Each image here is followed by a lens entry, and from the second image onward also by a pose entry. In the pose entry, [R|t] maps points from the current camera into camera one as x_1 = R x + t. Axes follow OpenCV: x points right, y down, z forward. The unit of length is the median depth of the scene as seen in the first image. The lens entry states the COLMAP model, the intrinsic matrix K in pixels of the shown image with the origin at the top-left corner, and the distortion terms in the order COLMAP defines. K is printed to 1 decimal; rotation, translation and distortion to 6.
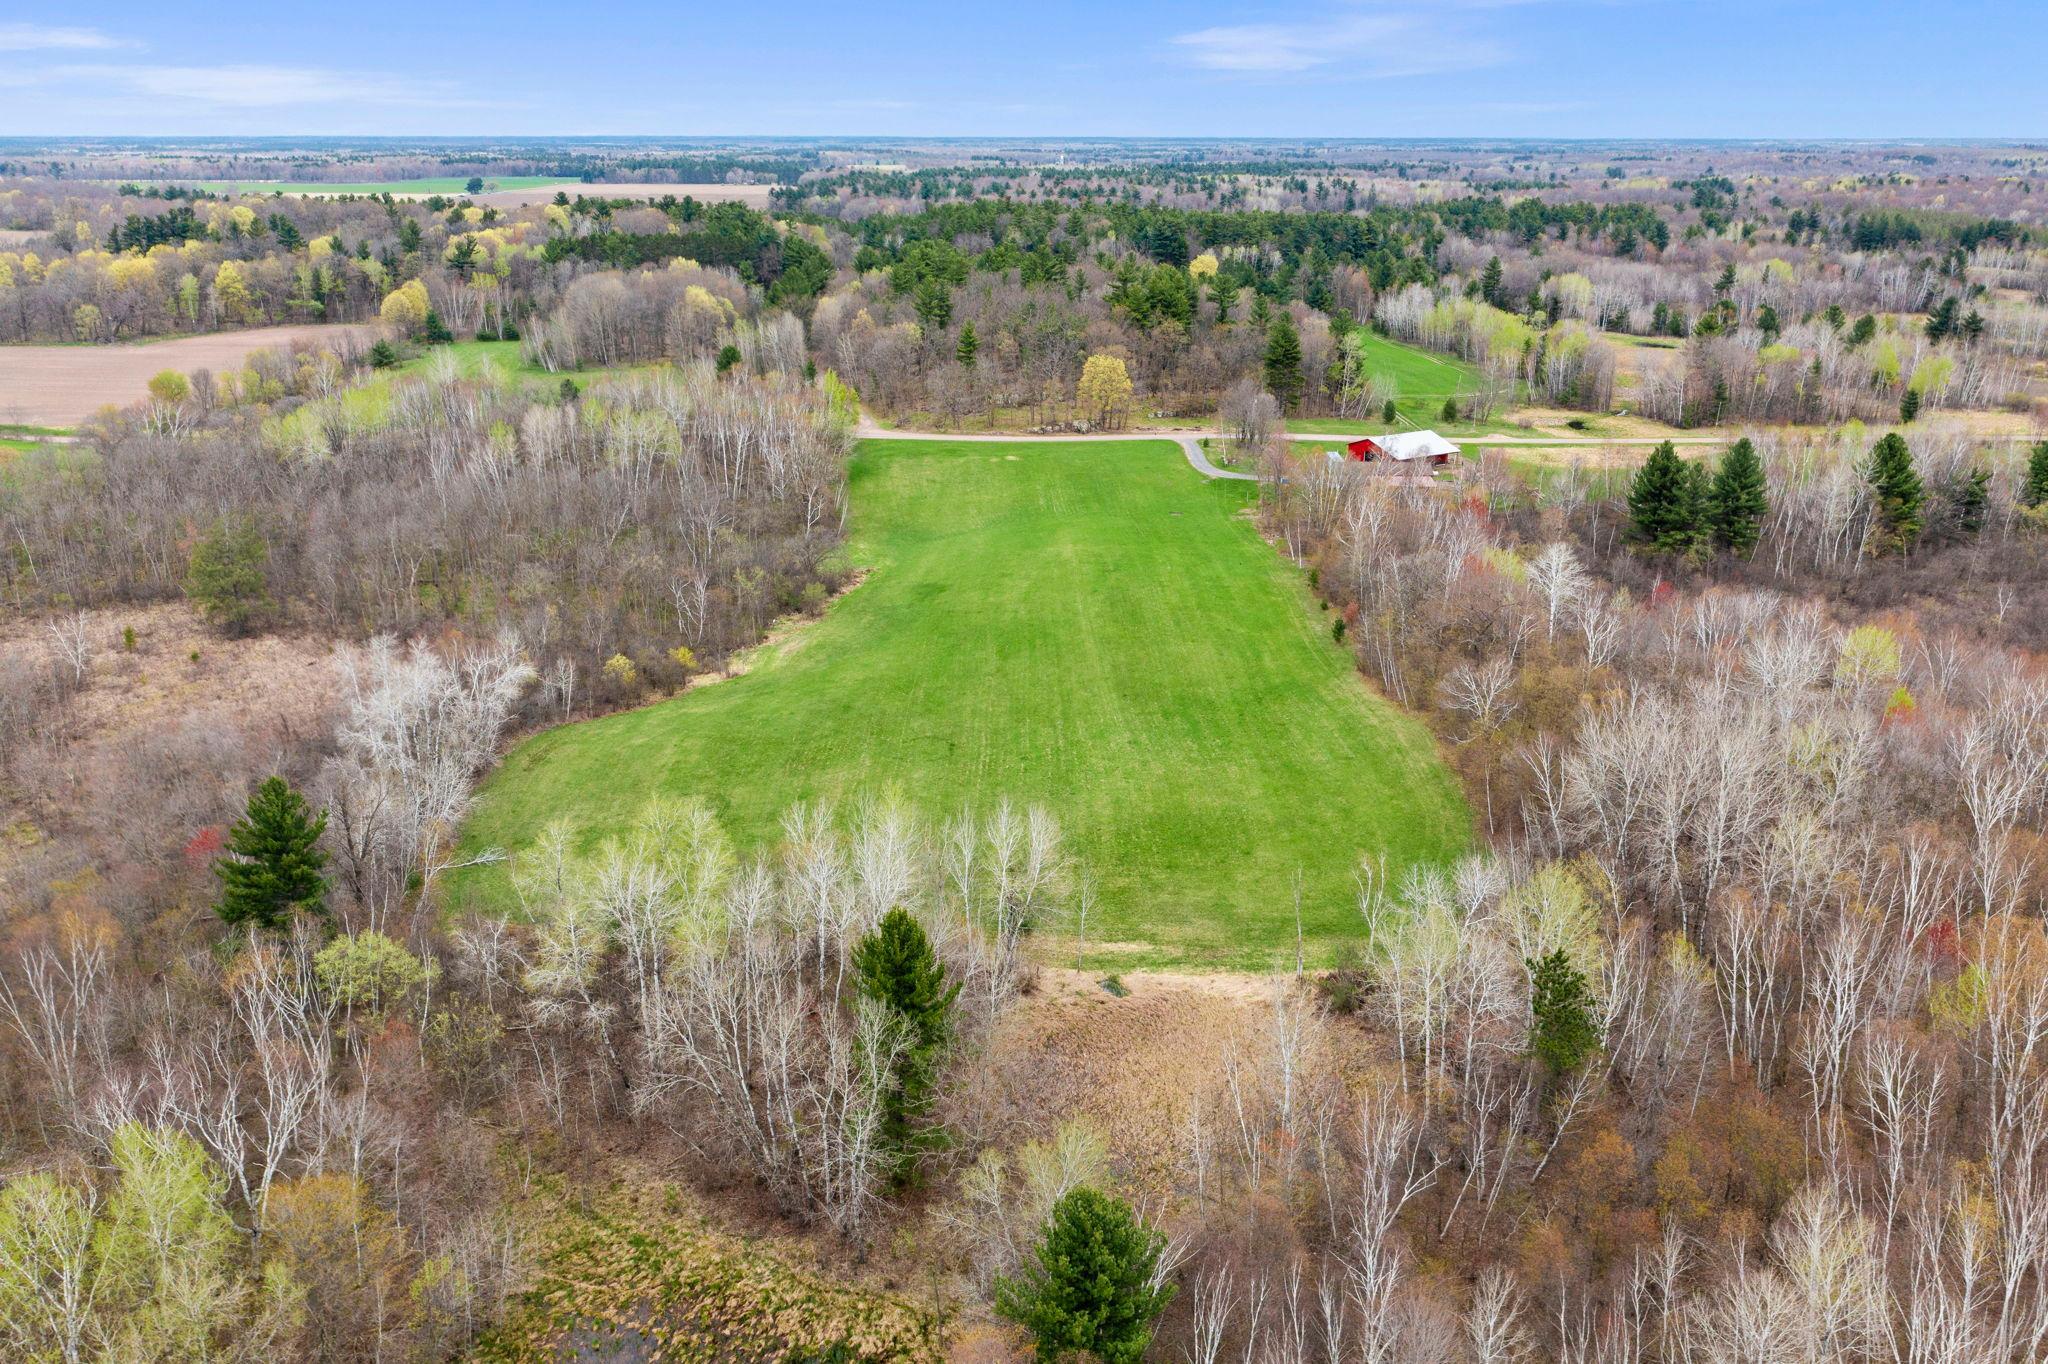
lens RADIAL K [[1618.7, 0, 1020.5], [0, 1618.7, 667.8], [0, 0, 1]] dist [0.001225, 0.008657]
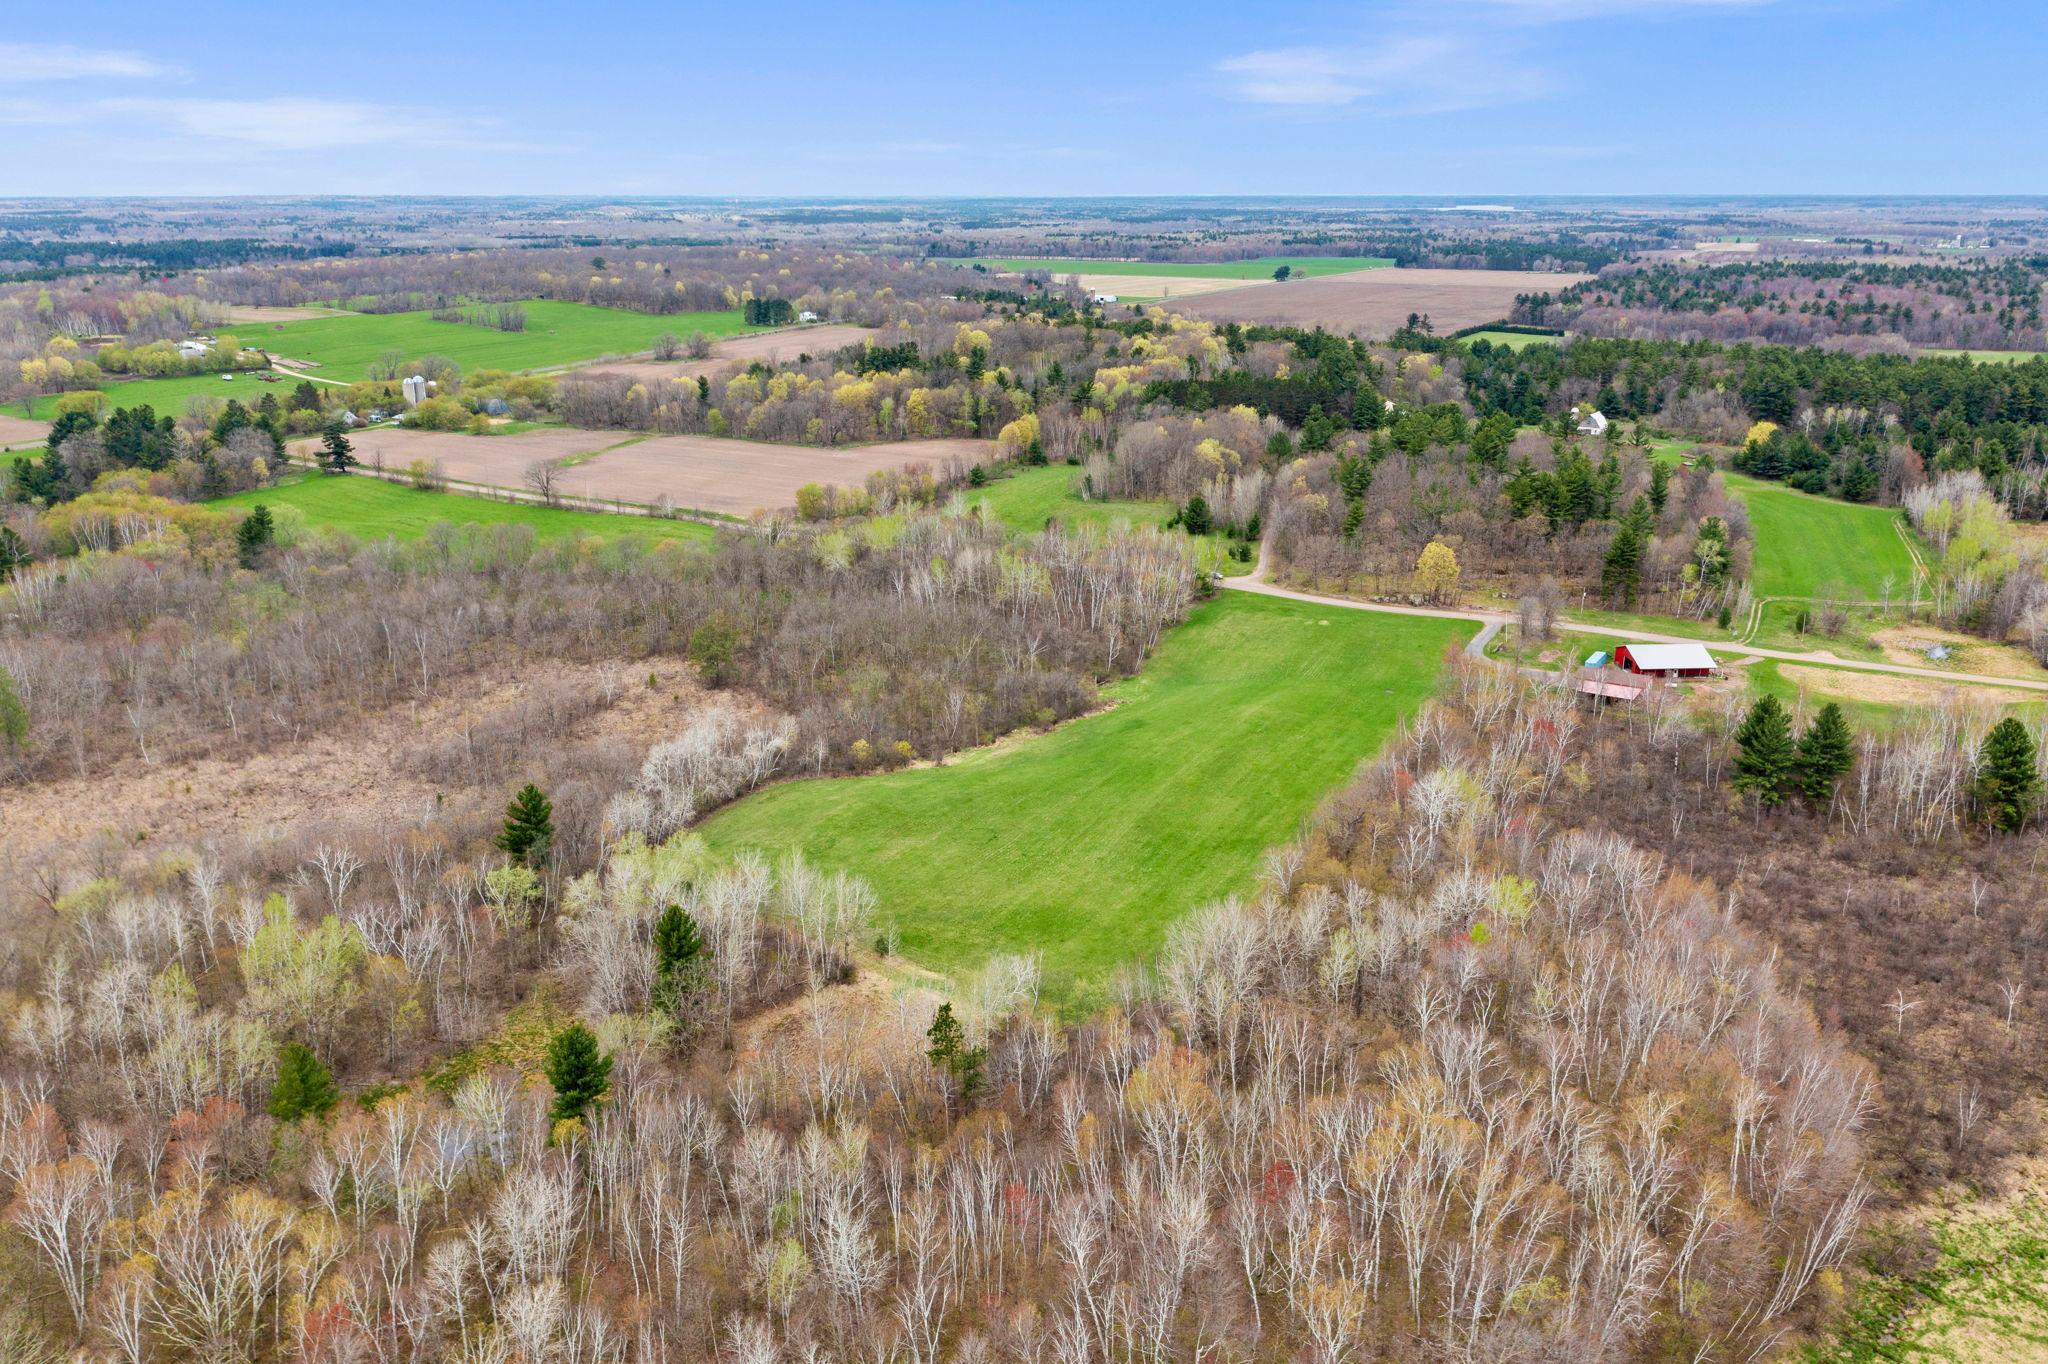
lens RADIAL K [[1618.7, 0, 1025.2], [0, 1618.7, 673.3], [0, 0, 1]] dist [0.001225, 0.008657]
pose [[0.872289, 0.138162, -0.469066, 0.246455], [-0.152992, 0.988206, 0.006566, -0.042899], [0.464440, 0.066036, 0.883139, -0.118310]]
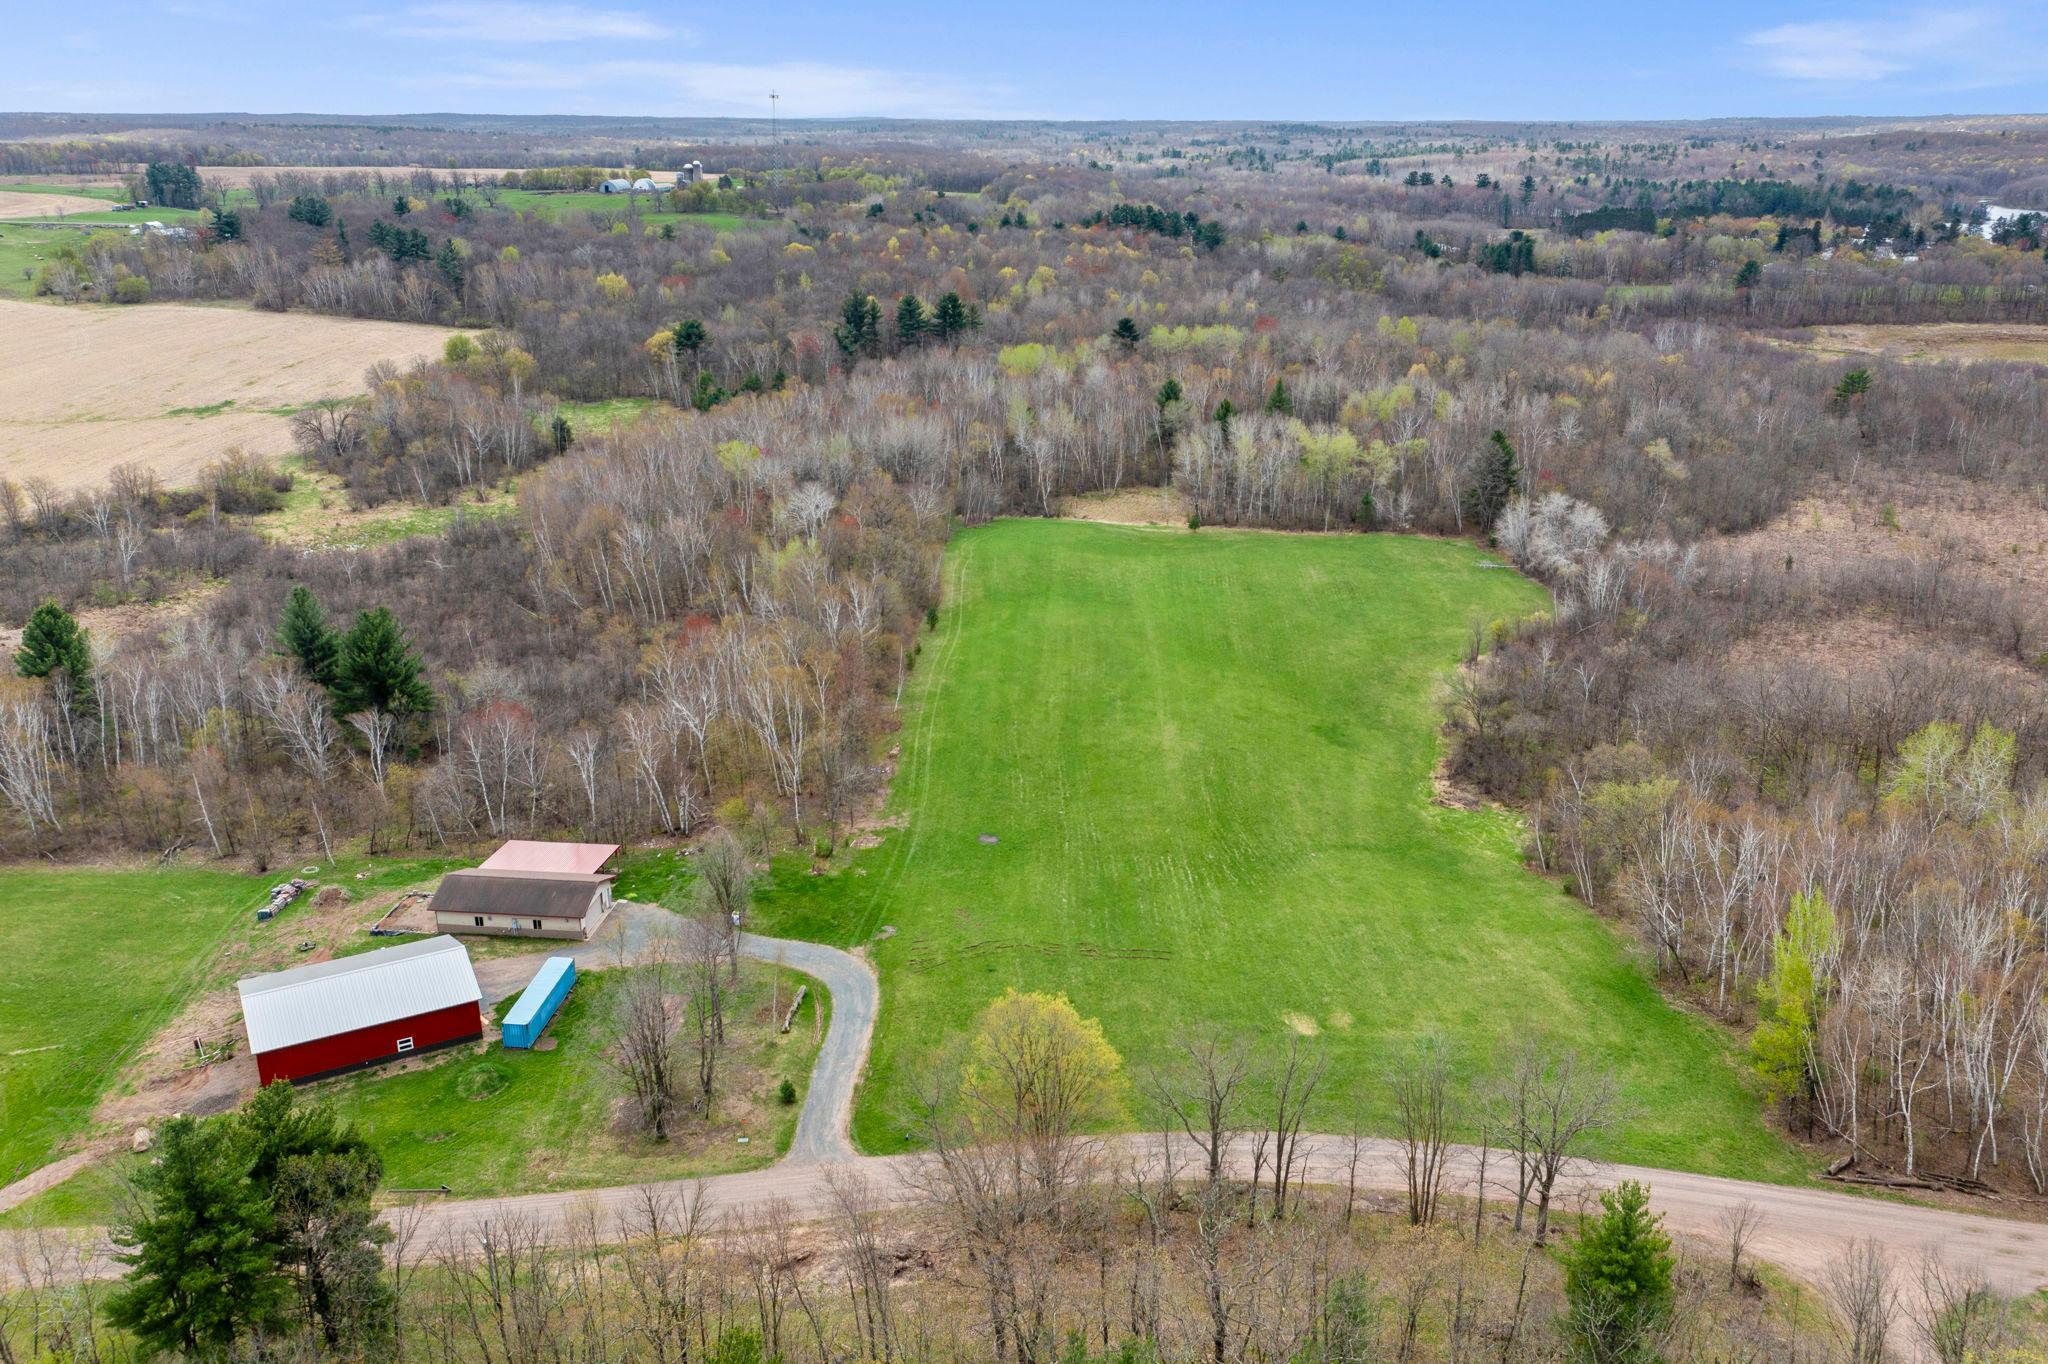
lens RADIAL K [[1618.7, 0, 1037.3], [0, 1618.7, 680.7], [0, 0, 1]] dist [0.001225, 0.008657]
pose [[-0.998274, -0.025044, 0.053121, 0.027148], [0.012497, 0.793211, 0.608818, -0.295429], [-0.057384, 0.608431, -0.791529, 0.835190]]
